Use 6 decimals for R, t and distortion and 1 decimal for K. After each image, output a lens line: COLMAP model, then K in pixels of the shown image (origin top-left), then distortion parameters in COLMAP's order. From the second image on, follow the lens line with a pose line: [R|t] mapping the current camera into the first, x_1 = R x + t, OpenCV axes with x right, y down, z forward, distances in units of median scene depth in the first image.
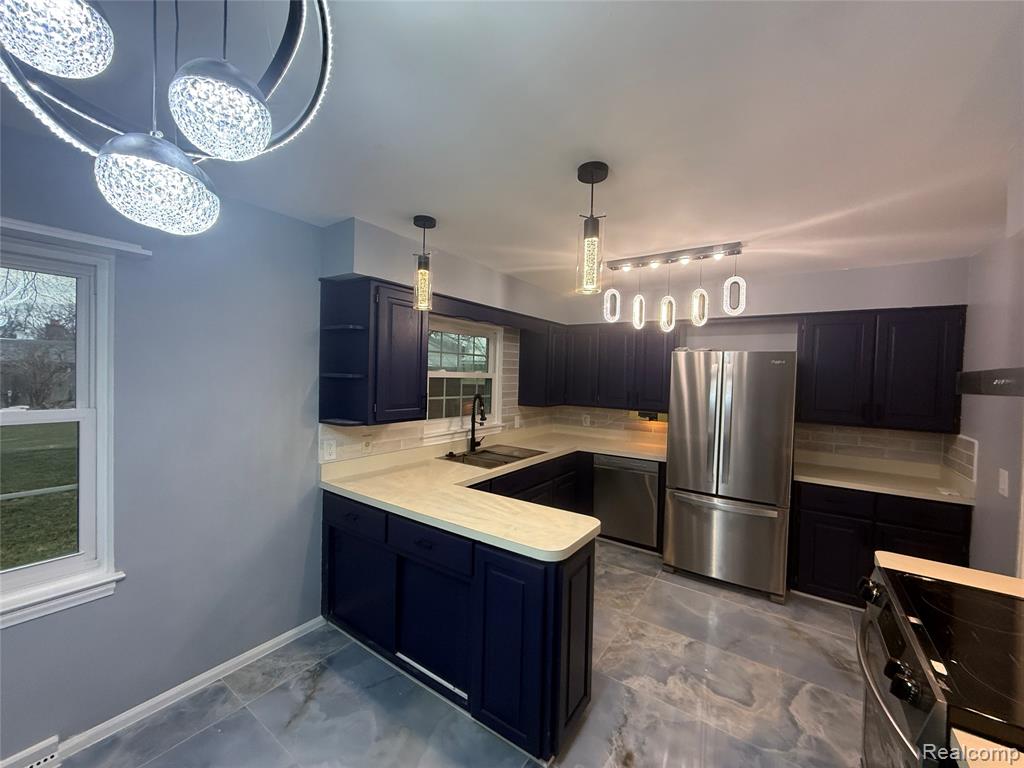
lens RADIAL K [[406.5, 0, 509.8], [0, 406.5, 383.1], [0, 0, 1]] dist [-0.000343, -0.000322]
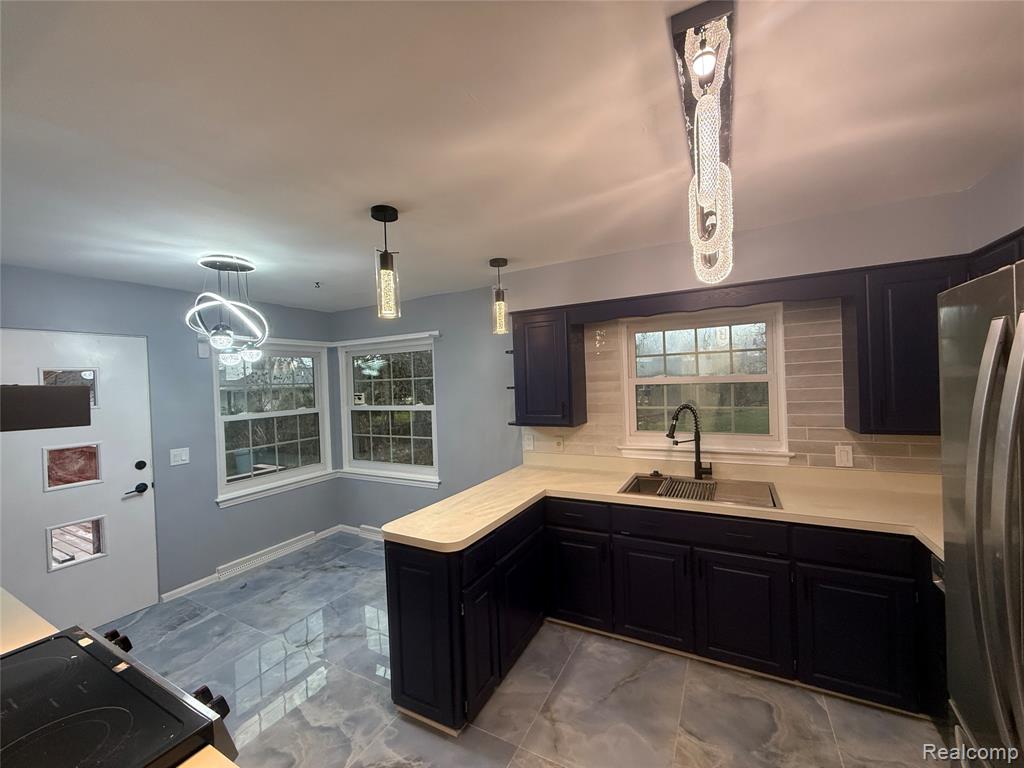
lens RADIAL K [[406.5, 0, 509.8], [0, 406.5, 383.1], [0, 0, 1]] dist [-0.000343, -0.000322]
pose [[0.114420, -0.024101, -0.993140, 0.809739], [0.017500, 0.999599, -0.022241, -0.003436], [0.993278, -0.014835, 0.114796, 0.711887]]
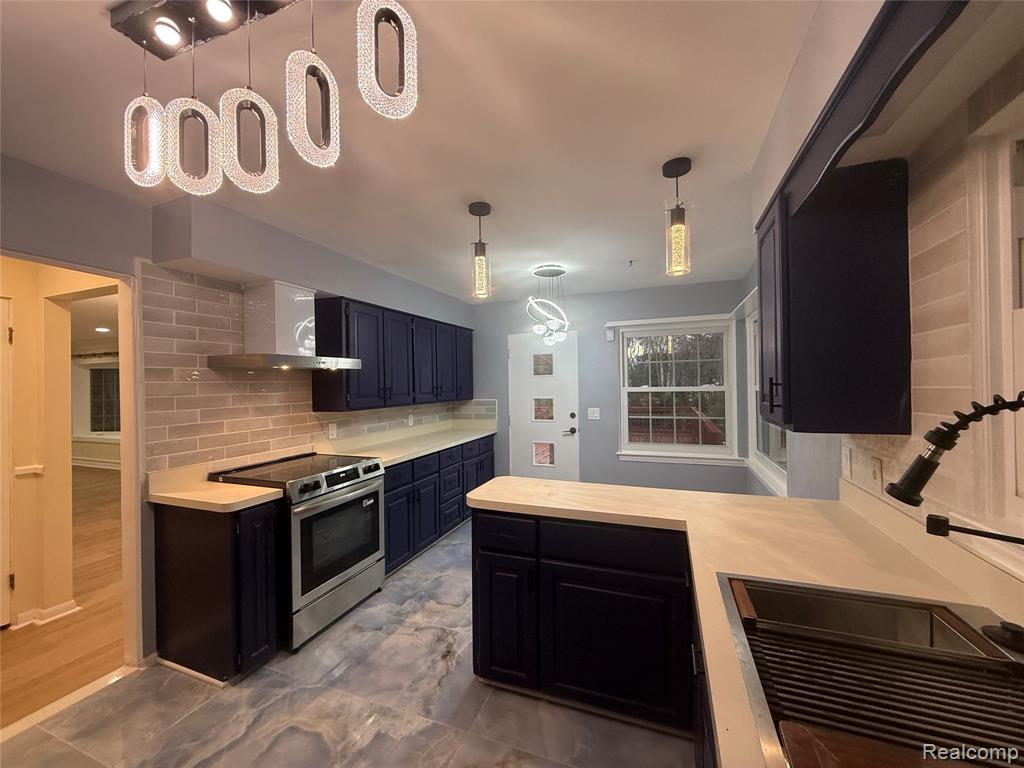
lens RADIAL K [[406.5, 0, 509.8], [0, 406.5, 383.1], [0, 0, 1]] dist [-0.000343, -0.000322]
pose [[-0.970196, -0.013211, -0.241962, 0.253184], [-0.016523, 0.999795, 0.011664, 0.029417], [0.241759, 0.015314, -0.970216, 1.385206]]
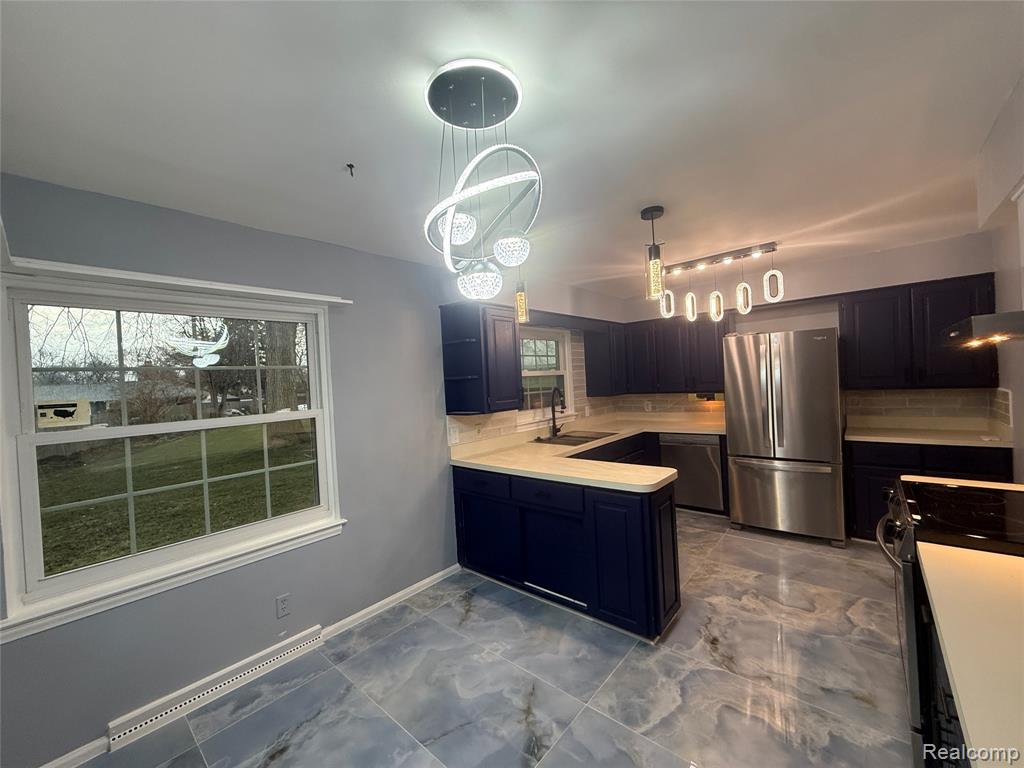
lens RADIAL K [[406.5, 0, 509.8], [0, 406.5, 383.1], [0, 0, 1]] dist [-0.000343, -0.000322]
pose [[0.990856, -0.078503, -0.109732, -0.100653], [0.077083, 0.996877, -0.017136, 0.028726], [0.110734, 0.008521, 0.993814, -0.253818]]
